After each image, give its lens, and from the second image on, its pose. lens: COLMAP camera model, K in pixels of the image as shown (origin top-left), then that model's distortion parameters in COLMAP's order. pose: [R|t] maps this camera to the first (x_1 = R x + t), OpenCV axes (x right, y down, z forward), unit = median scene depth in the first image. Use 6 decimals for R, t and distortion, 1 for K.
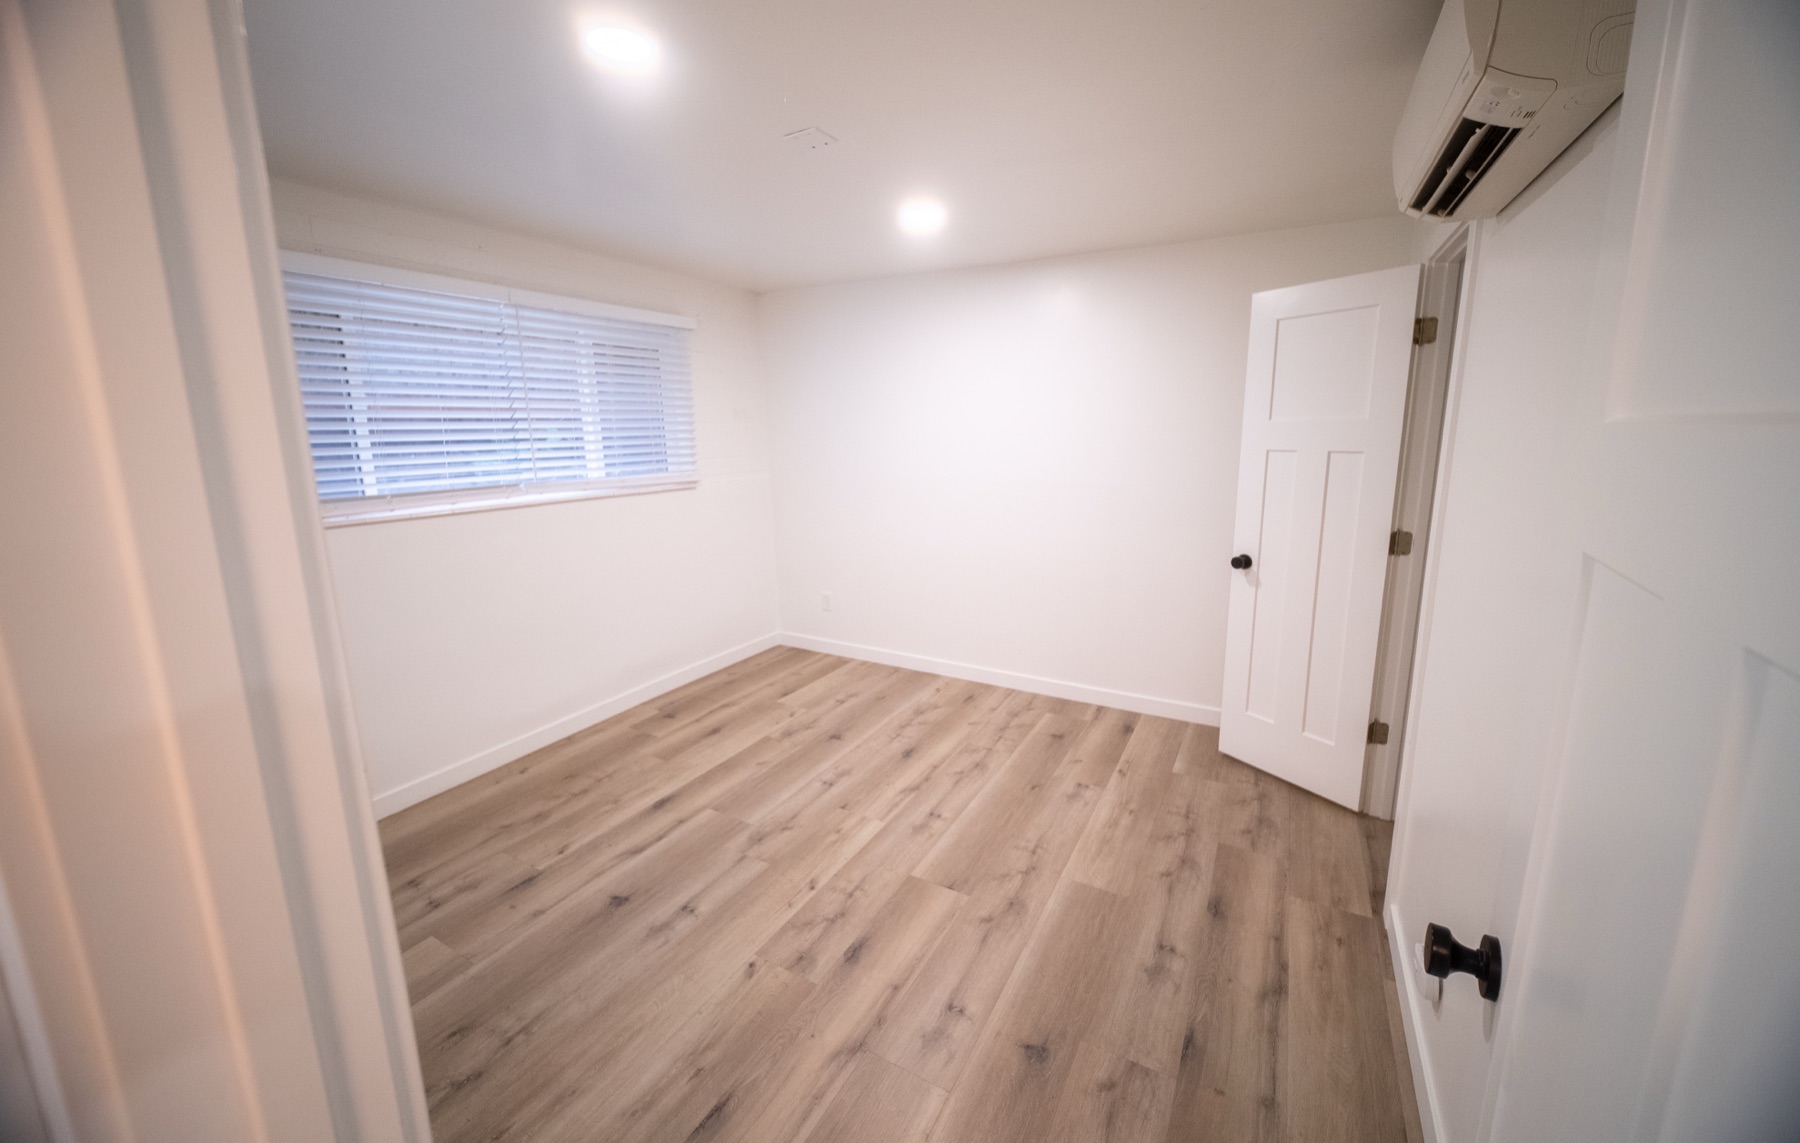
lens RADIAL K [[676.0, 0, 915.4], [0, 676.0, 548.2], [0, 0, 1]] dist [0.011316, -0.010205]
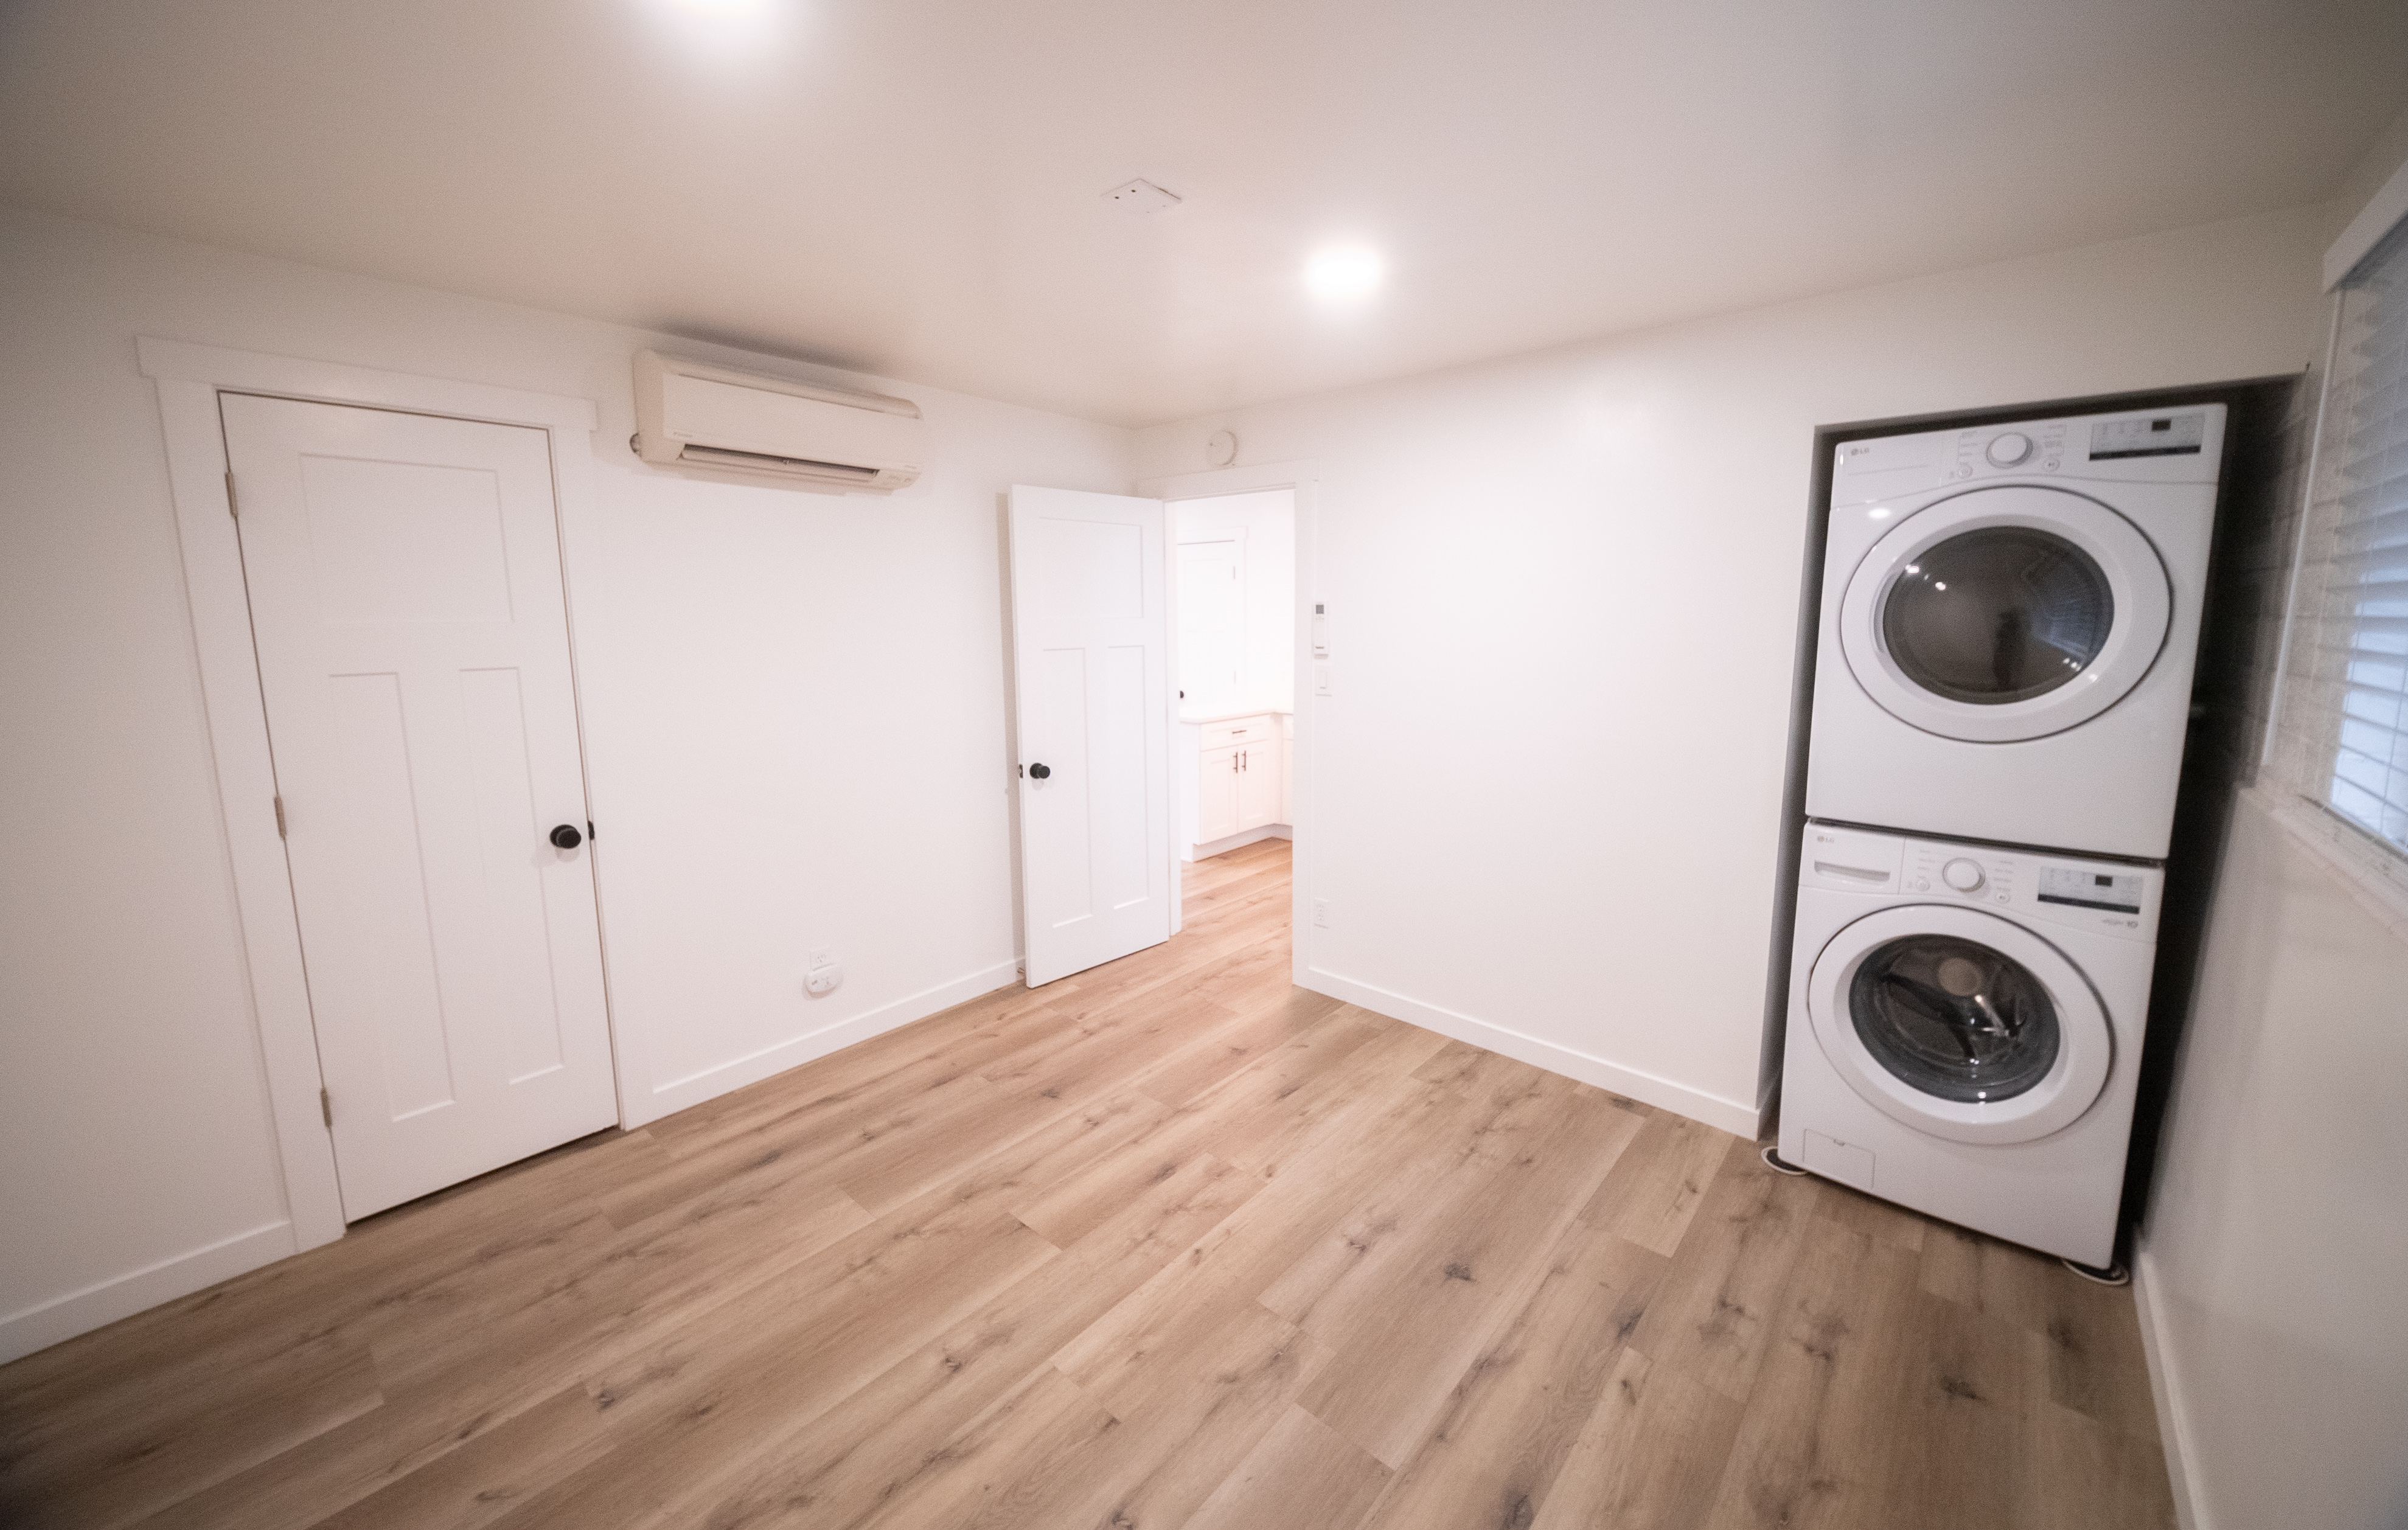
lens RADIAL K [[904.3, 0, 1224.6], [0, 904.3, 733.9], [0, 0, 1]] dist [0.011316, -0.010205]
pose [[-0.977689, -0.020972, 0.209009, -0.388819], [0.045419, 0.950361, 0.307818, -0.346309], [-0.205089, 0.310443, -0.928205, 1.800034]]
